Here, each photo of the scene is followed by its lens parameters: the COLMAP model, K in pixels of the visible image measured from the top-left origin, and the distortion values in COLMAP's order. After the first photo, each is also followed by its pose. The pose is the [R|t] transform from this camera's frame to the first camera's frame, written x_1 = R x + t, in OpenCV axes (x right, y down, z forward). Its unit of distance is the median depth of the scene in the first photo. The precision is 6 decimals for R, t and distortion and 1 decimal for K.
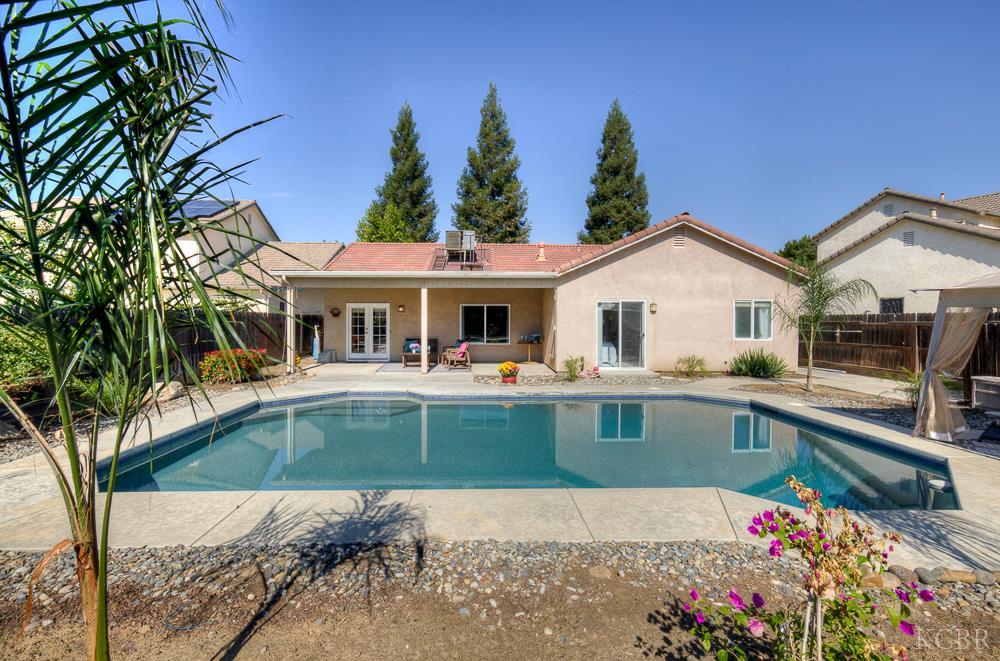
lens RADIAL K [[444.5, 0, 501.9], [0, 444.5, 326.9], [0, 0, 1]] dist [0.010166, 0.000571]
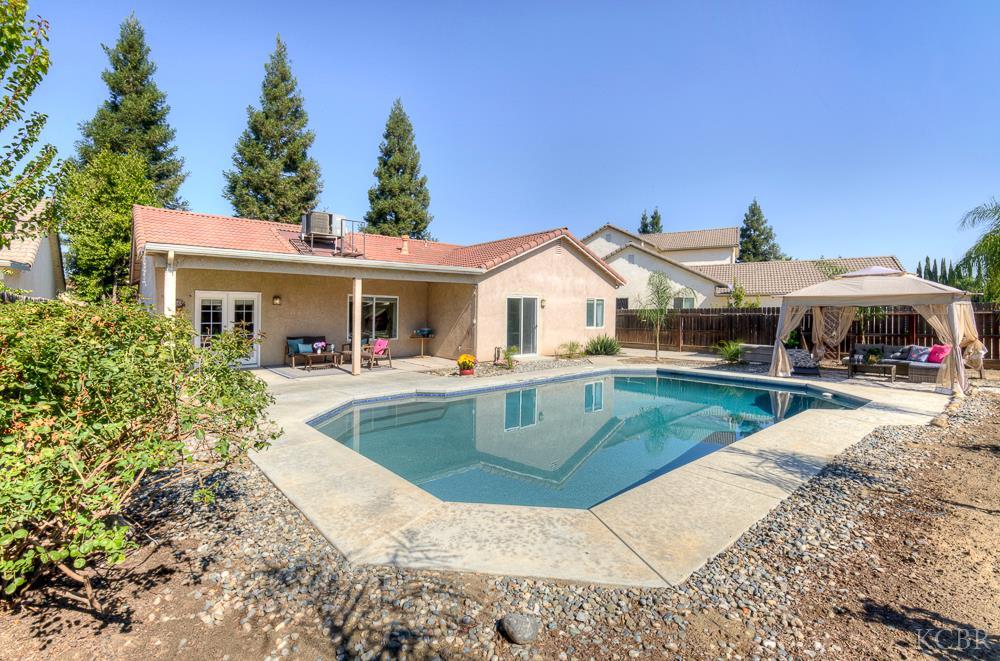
lens RADIAL K [[444.5, 0, 503.5], [0, 444.5, 321.9], [0, 0, 1]] dist [0.010166, 0.000571]
pose [[0.782150, -0.015518, 0.622897, -0.407910], [0.015093, 0.999868, 0.005957, -0.001158], [-0.622907, 0.004742, 0.782281, 0.107079]]
